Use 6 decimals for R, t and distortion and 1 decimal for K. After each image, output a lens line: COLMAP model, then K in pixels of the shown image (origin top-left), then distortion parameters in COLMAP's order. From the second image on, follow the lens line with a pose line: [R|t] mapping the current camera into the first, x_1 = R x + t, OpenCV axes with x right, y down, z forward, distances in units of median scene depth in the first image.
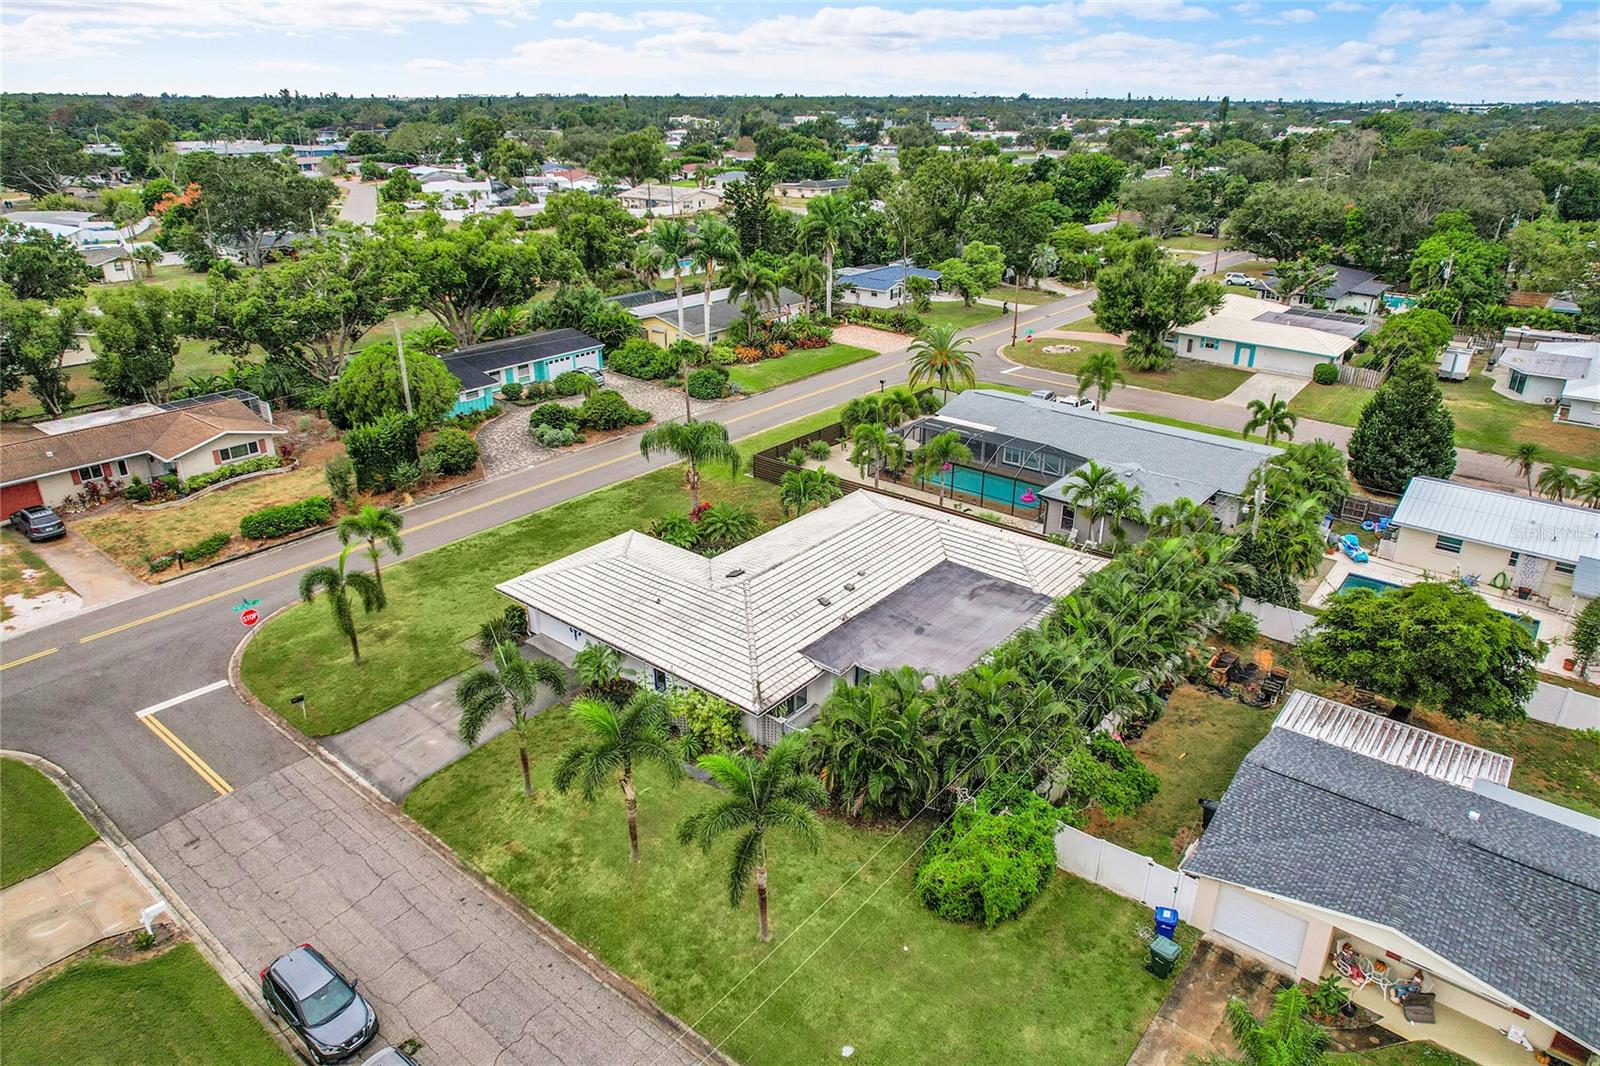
lens RADIAL K [[1017.1, 0, 803.1], [0, 1017.1, 547.9], [0, 0, 1]] dist [-0.057094, 0.046127]
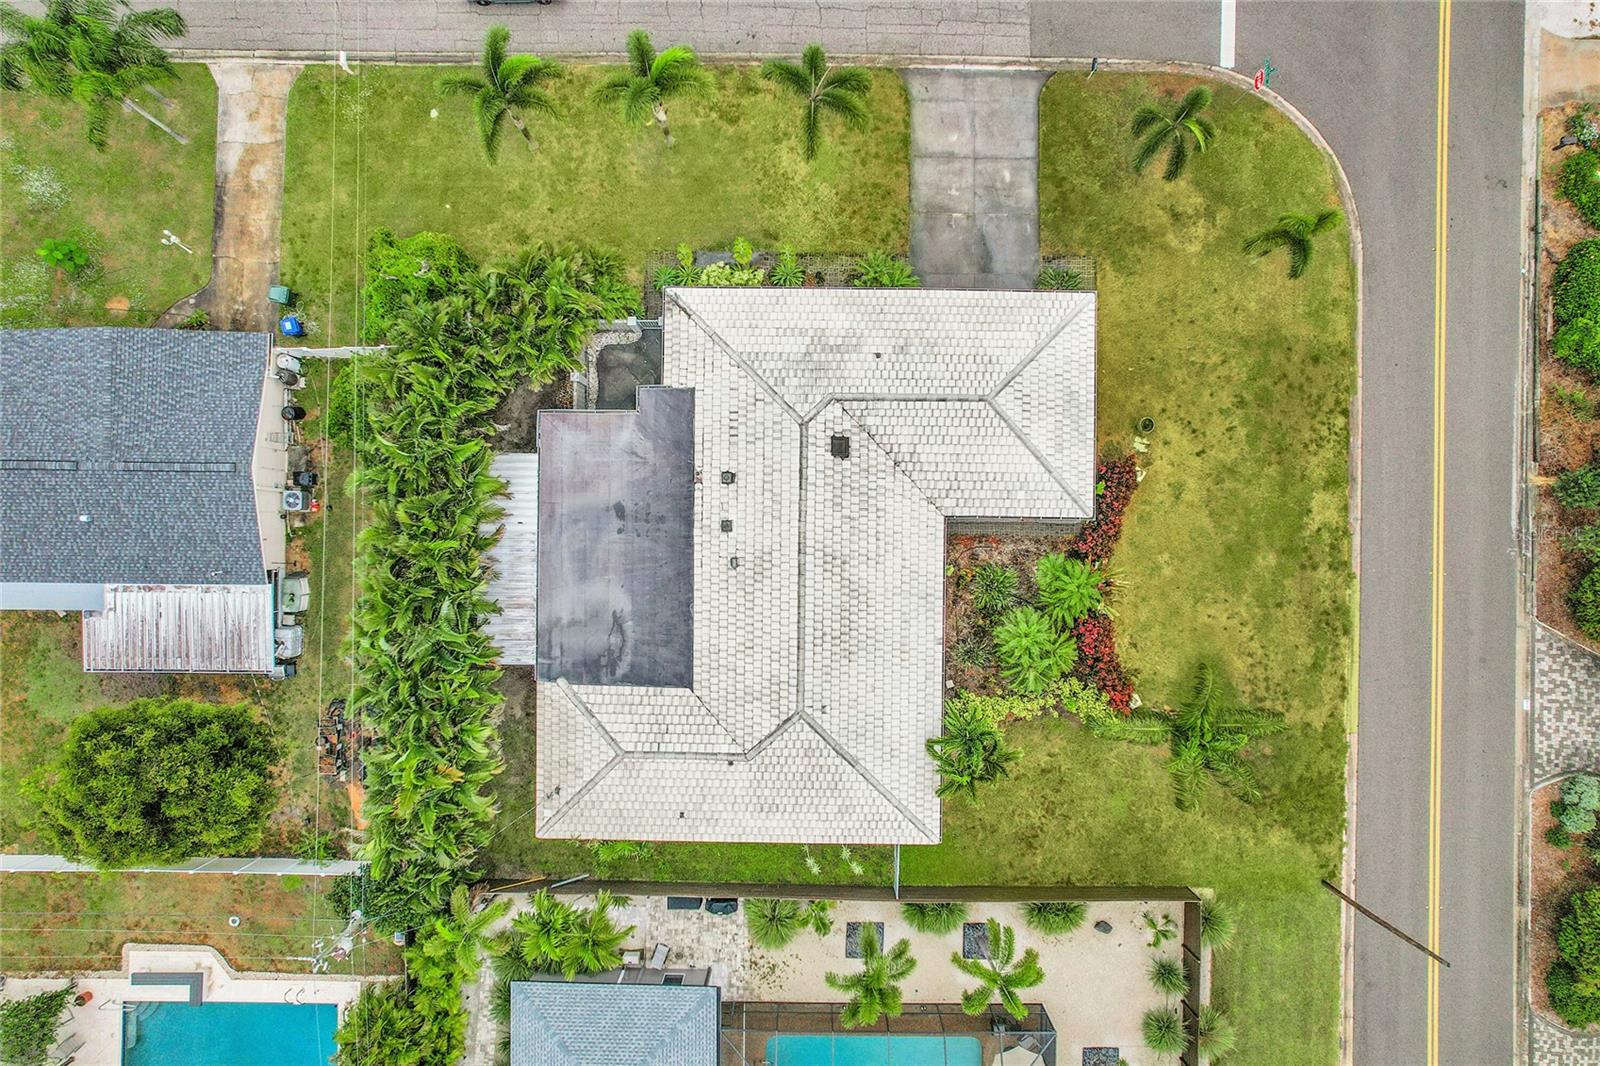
lens RADIAL K [[1017.1, 0, 808.7], [0, 1017.1, 529.1], [0, 0, 1]] dist [-0.057094, 0.046127]
pose [[-0.783515, 0.621369, -0.002048, -0.003604], [-0.255940, -0.319720, 0.912291, -0.703234], [0.566215, 0.715318, 0.409538, 0.663928]]
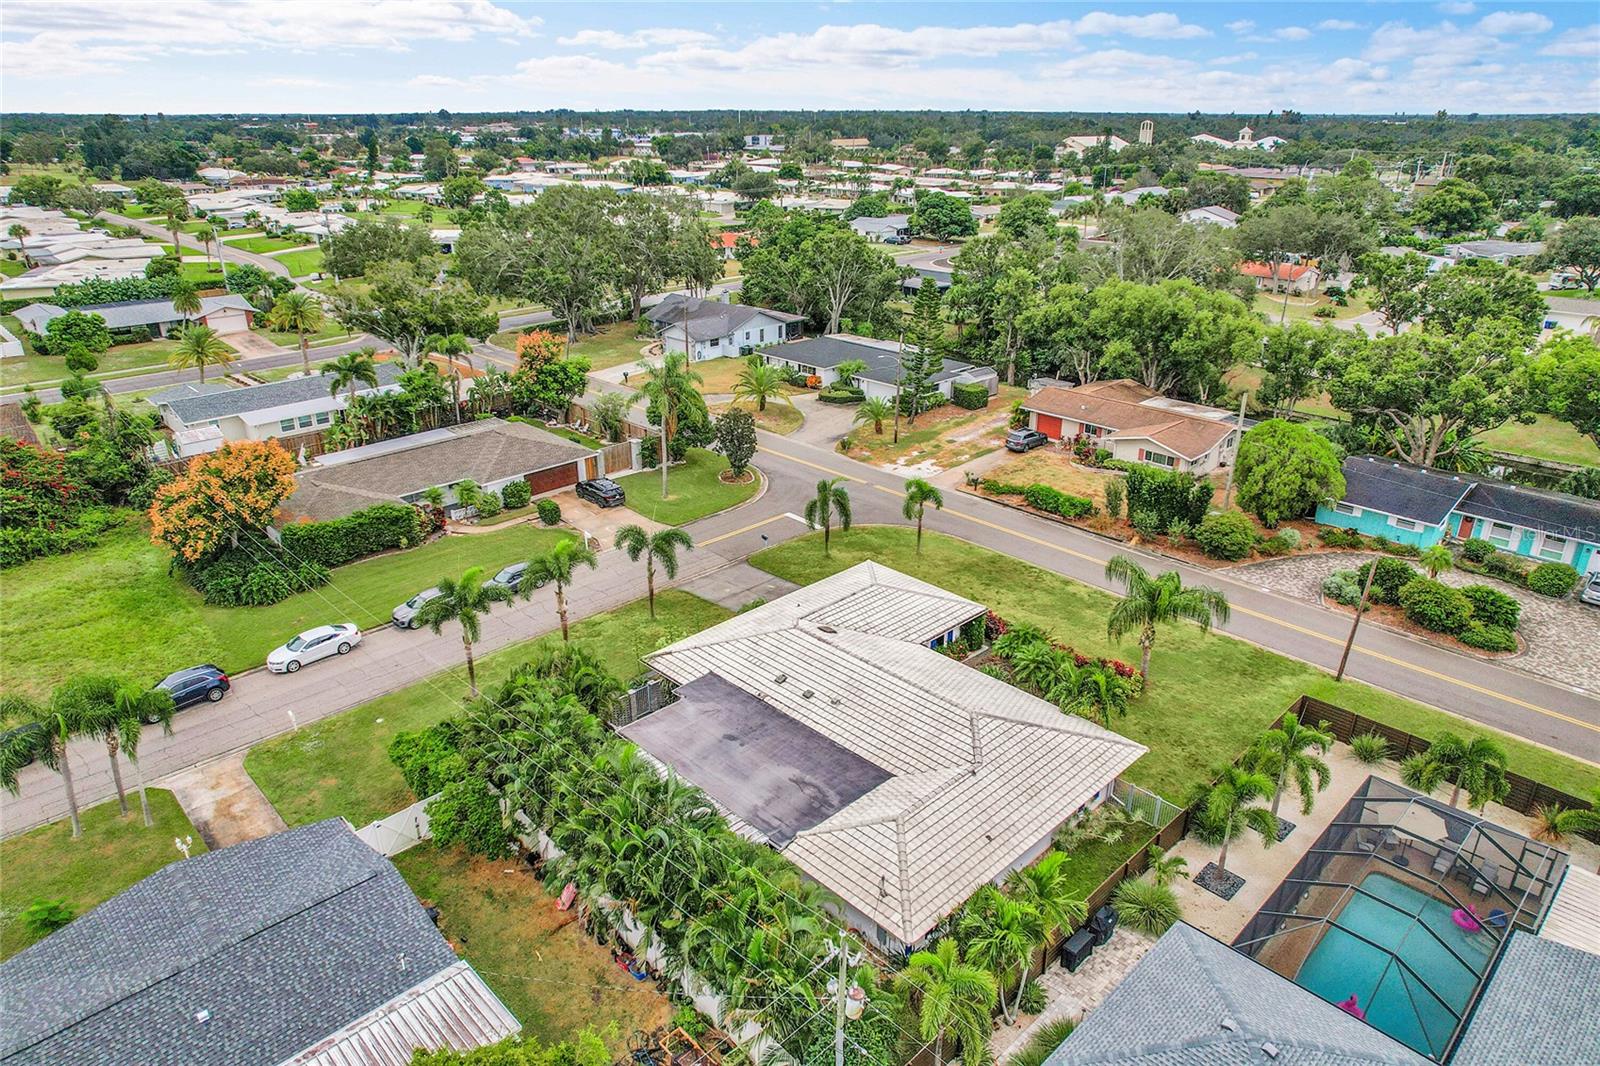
lens RADIAL K [[1017.1, 0, 800.8], [0, 1017.1, 542.9], [0, 0, 1]] dist [-0.057094, 0.046127]
pose [[-0.119244, 0.391267, -0.912519, 0.840879], [-0.408092, 0.818538, 0.404298, -0.451137], [0.905120, 0.420602, 0.062067, 0.827859]]
